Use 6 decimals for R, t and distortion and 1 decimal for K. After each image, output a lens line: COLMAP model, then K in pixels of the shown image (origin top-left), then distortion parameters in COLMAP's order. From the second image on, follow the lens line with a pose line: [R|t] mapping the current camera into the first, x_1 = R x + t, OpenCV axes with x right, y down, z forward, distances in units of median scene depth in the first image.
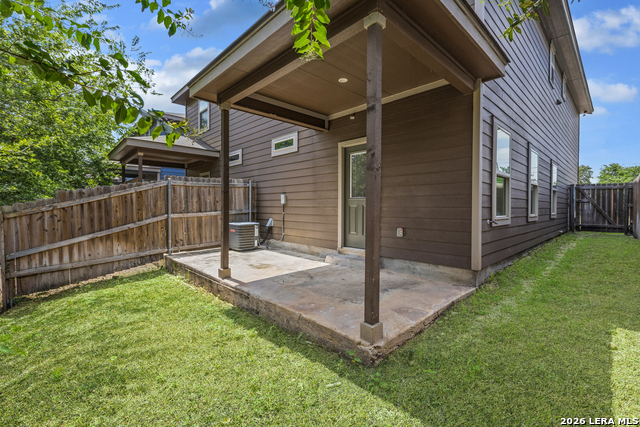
lens RADIAL K [[283.6, 0, 316.2], [0, 283.6, 209.7], [0, 0, 1]] dist [0.000910, 0.000074]
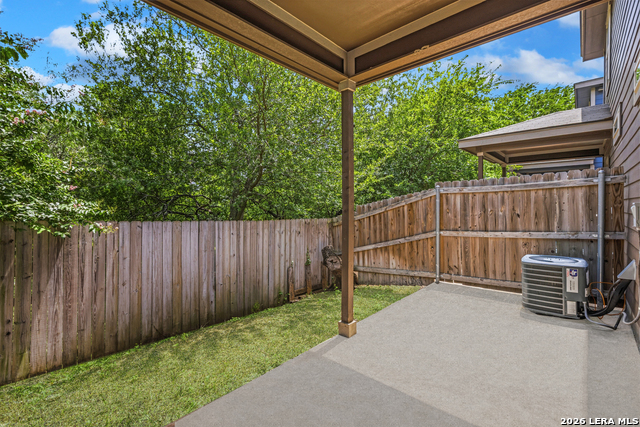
lens RADIAL K [[283.6, 0, 316.2], [0, 283.6, 209.7], [0, 0, 1]] dist [0.000910, 0.000074]
pose [[0.067152, 0.011537, -0.997676, 0.251027], [-0.006512, 0.999917, 0.011125, -0.051142], [0.997722, 0.005750, 0.067221, 0.618084]]
